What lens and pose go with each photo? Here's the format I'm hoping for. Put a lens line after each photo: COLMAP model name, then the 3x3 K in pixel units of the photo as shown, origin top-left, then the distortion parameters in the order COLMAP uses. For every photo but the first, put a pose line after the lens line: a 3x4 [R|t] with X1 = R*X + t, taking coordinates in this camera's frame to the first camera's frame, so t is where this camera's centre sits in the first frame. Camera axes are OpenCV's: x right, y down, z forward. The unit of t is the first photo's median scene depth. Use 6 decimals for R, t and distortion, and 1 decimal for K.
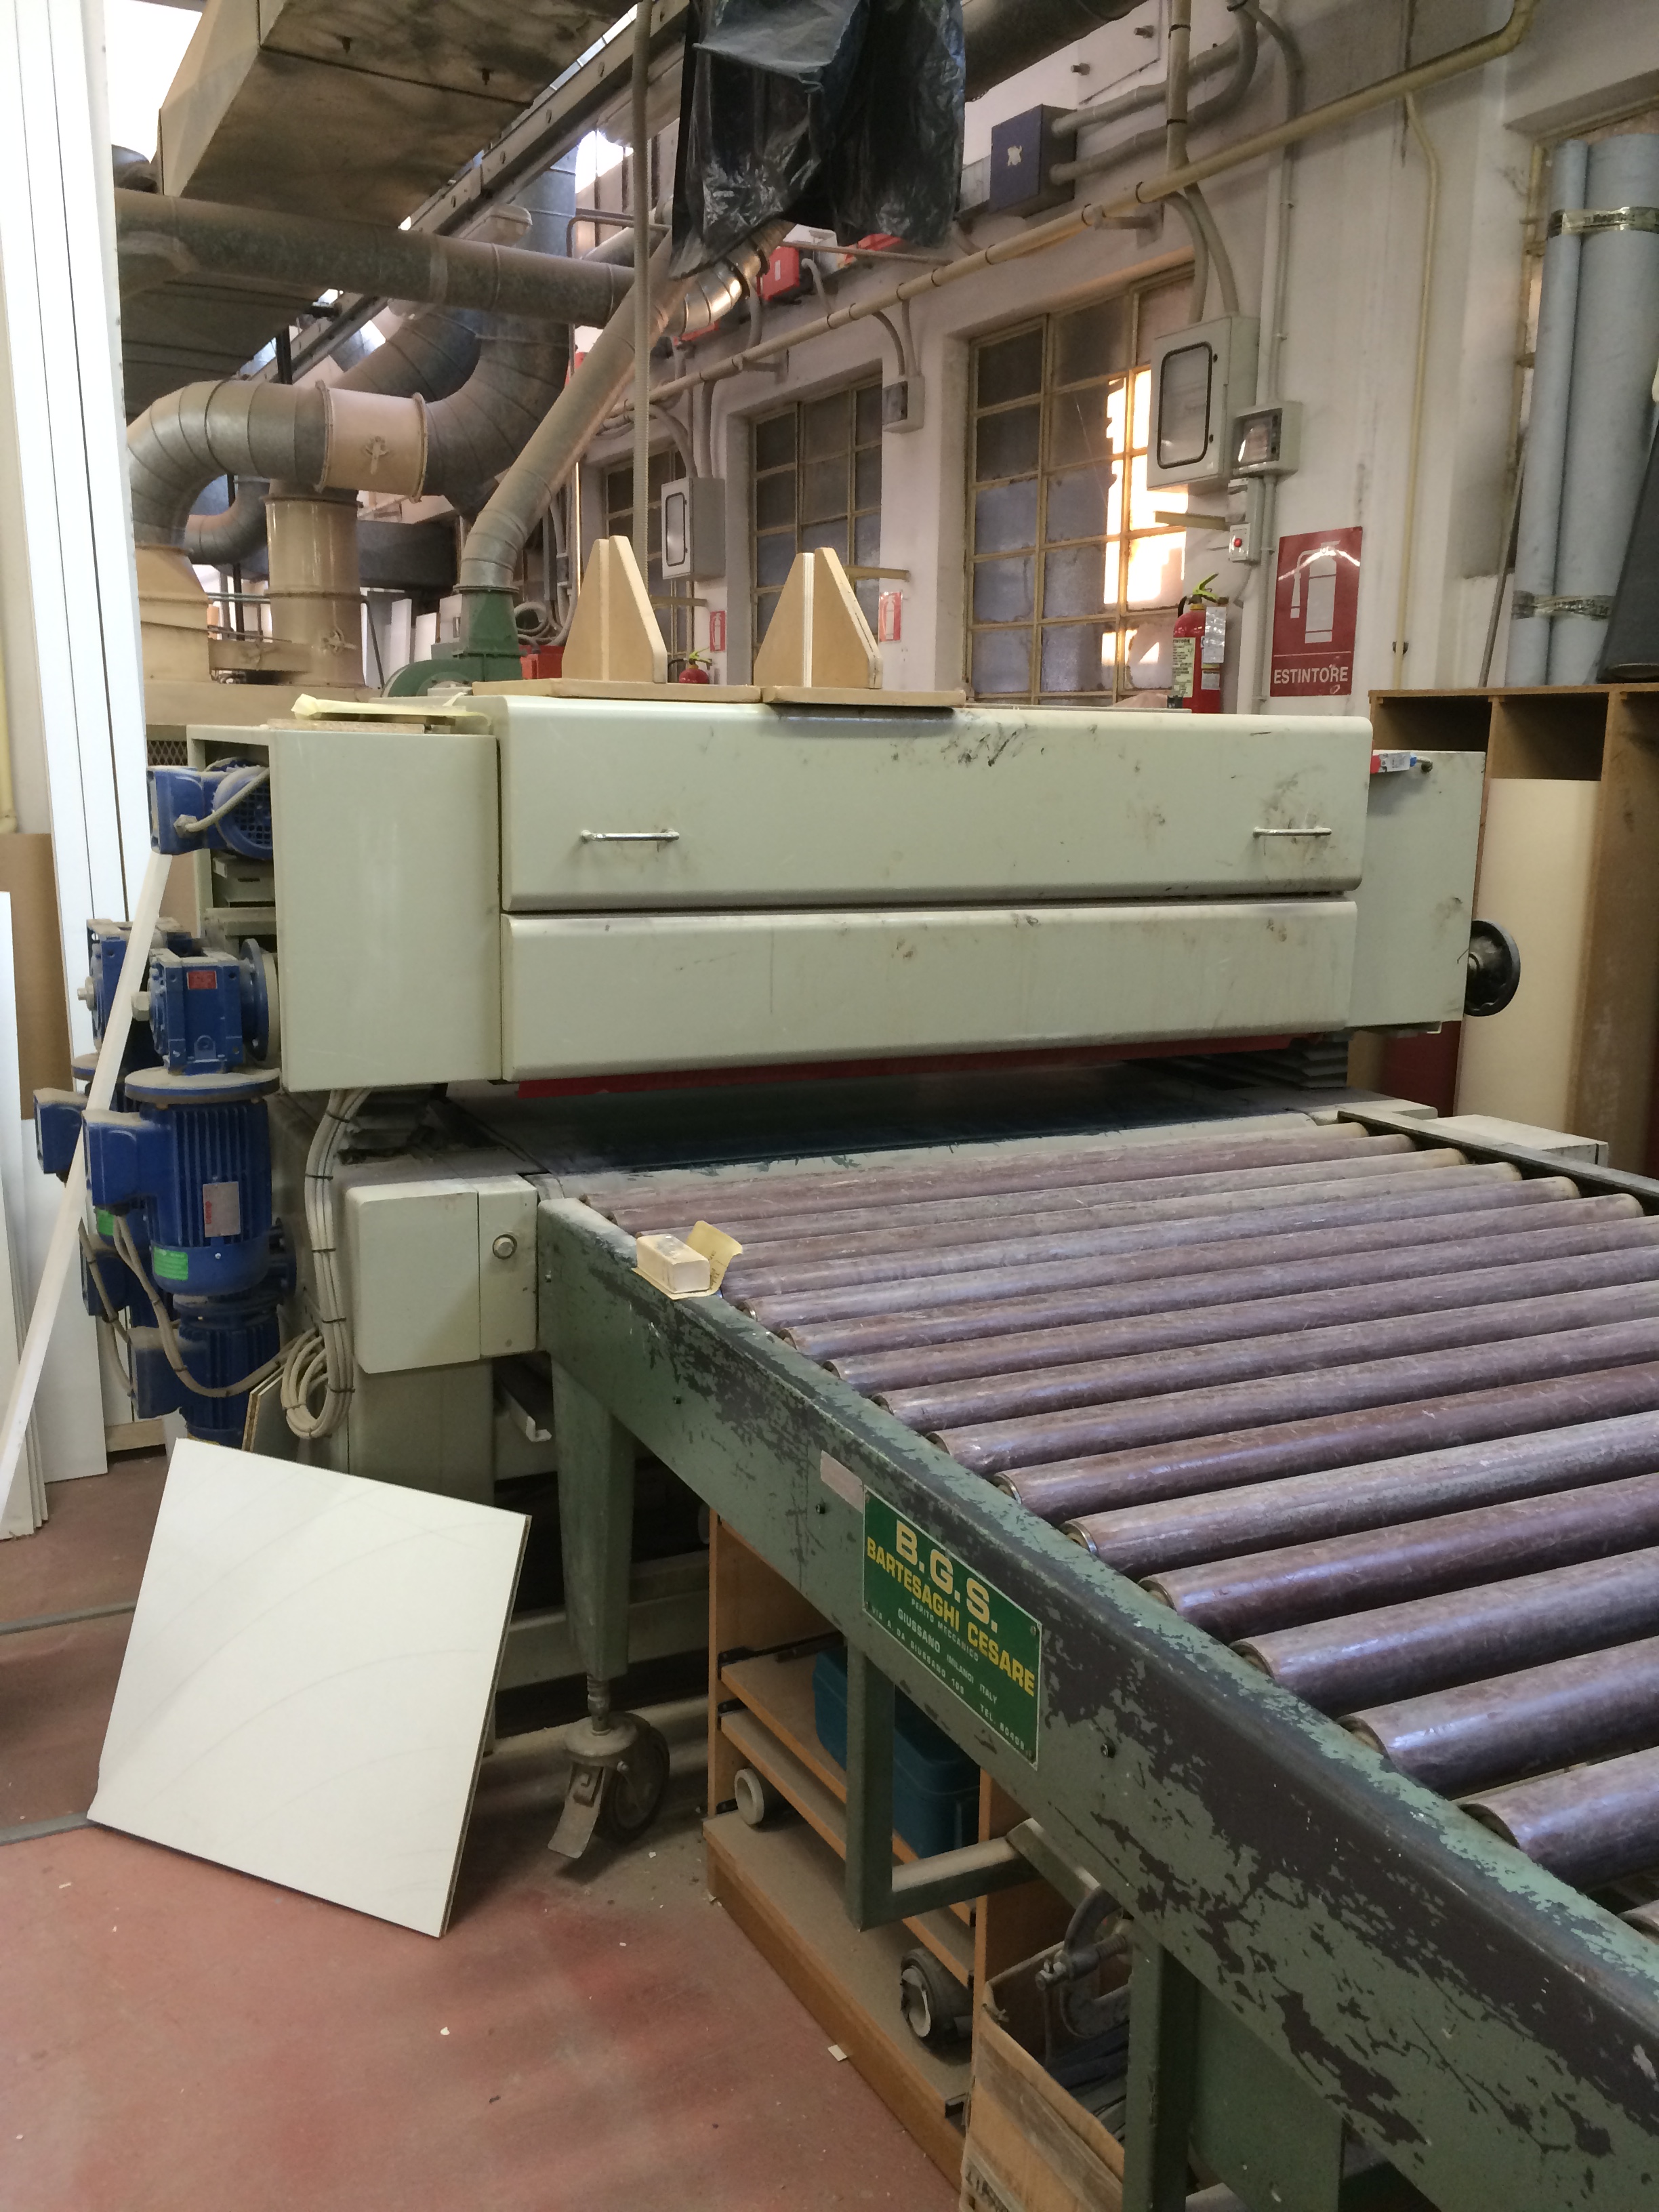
lens RADIAL K [[1889.8, 0, 832.2], [0, 1889.8, 1110.8], [0, 0, 1]] dist [0.088730, -0.121347]
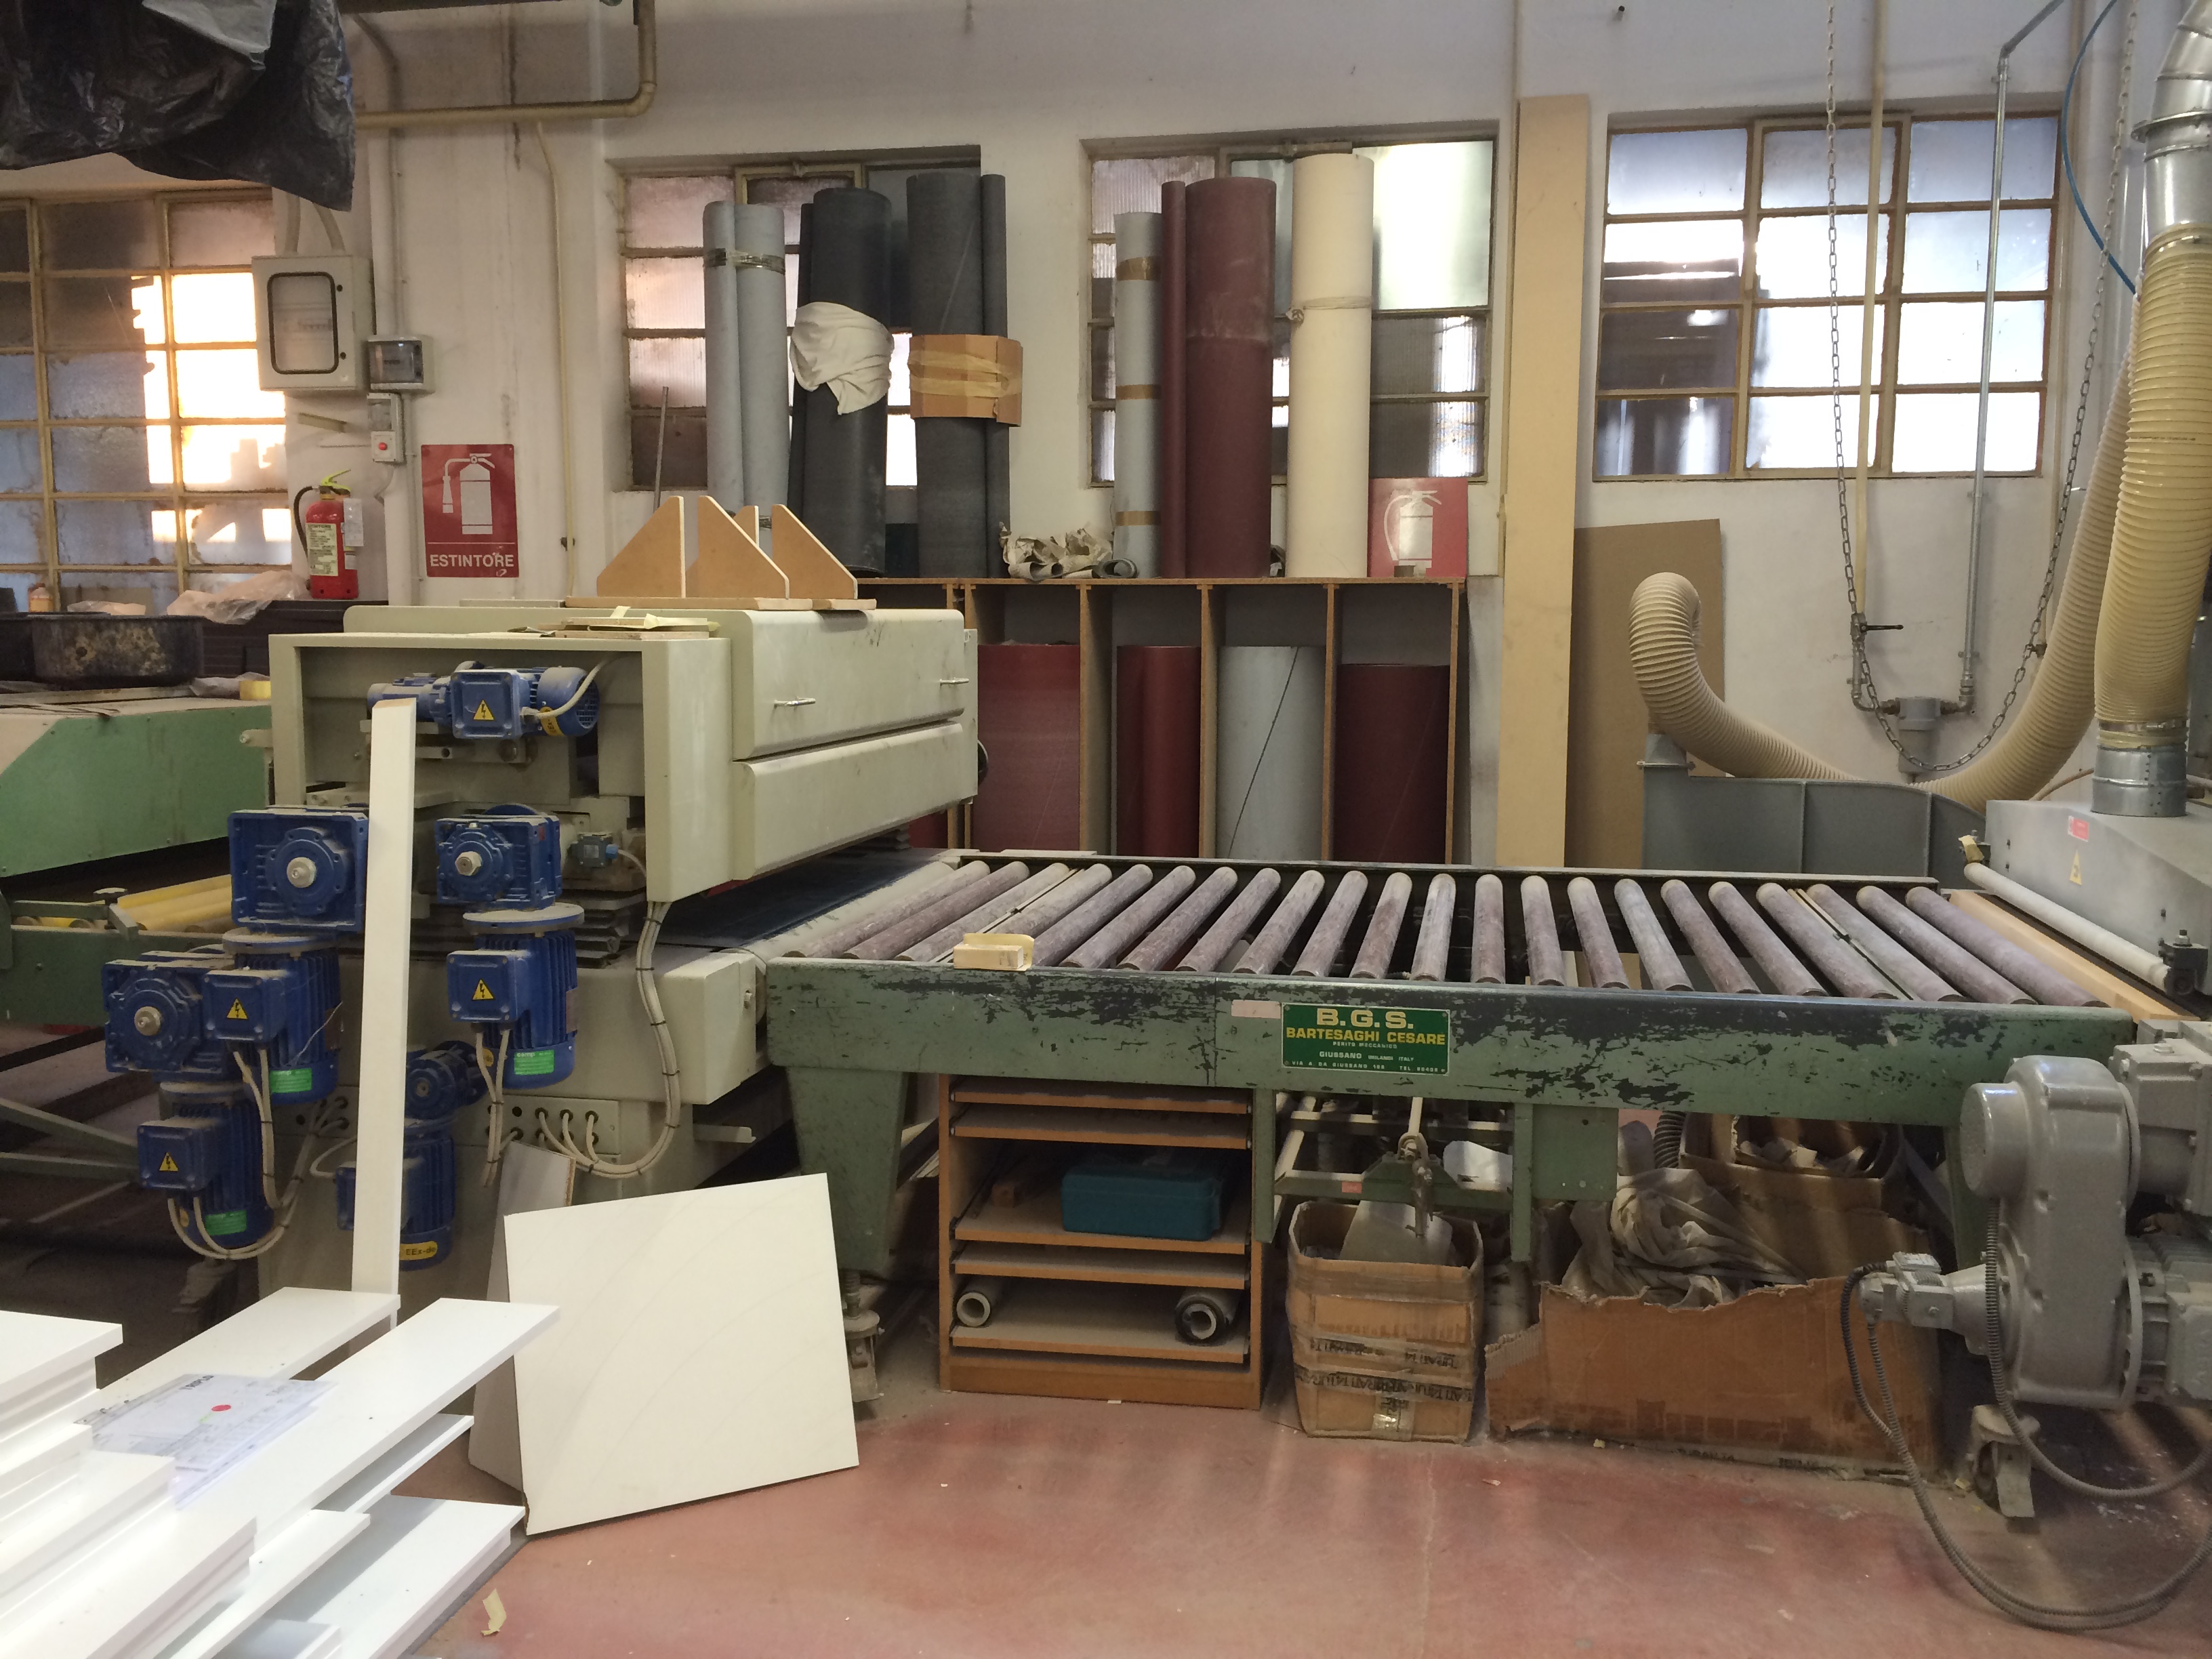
lens RADIAL K [[1889.8, 0, 1103.6], [0, 1889.8, 831.5], [0, 0, 1]] dist [0.088730, -0.121347]
pose [[0.608894, -0.109665, 0.785635, -0.468394], [0.160739, 0.986909, 0.013182, -0.011283], [-0.776795, 0.118256, 0.618550, -0.034229]]
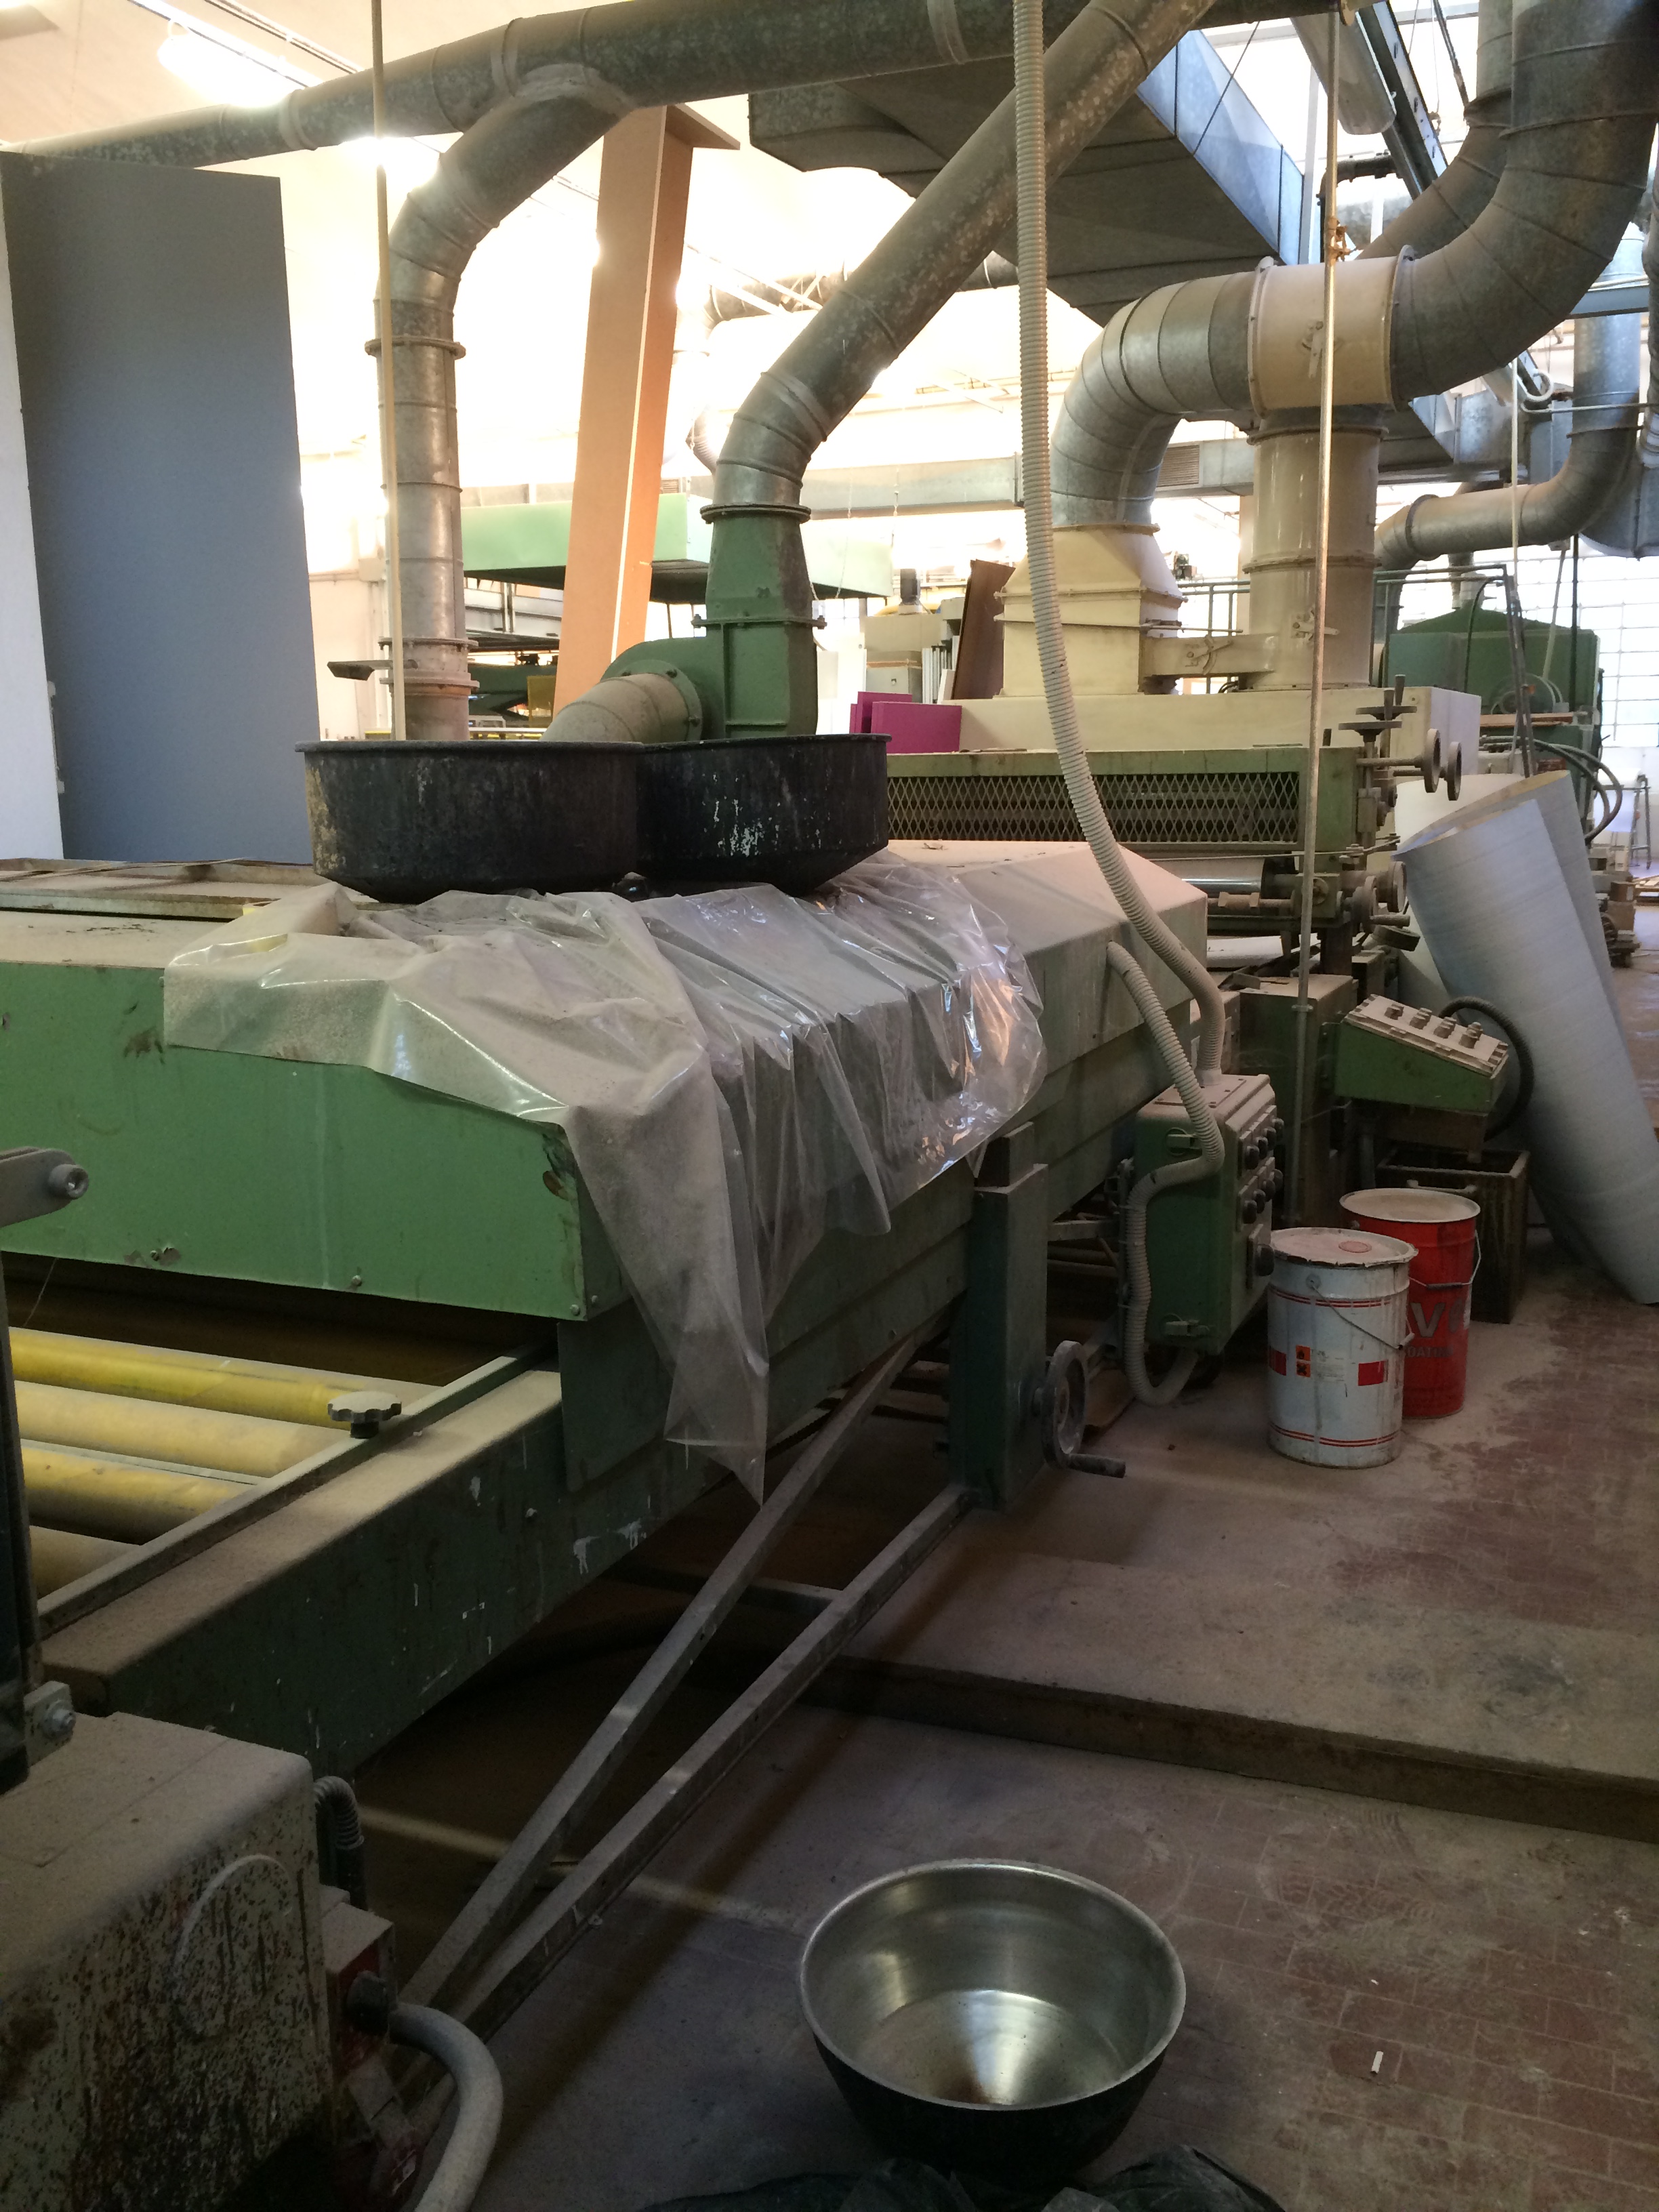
lens RADIAL K [[1889.8, 0, 832.8], [0, 1889.8, 1106.1], [0, 0, 1]] dist [0.088730, -0.121347]
pose [[0.651657, 0.112522, -0.750121, 0.069724], [-0.122033, 0.991606, 0.042731, -0.029088], [0.748632, 0.063693, 0.659919, 0.154597]]
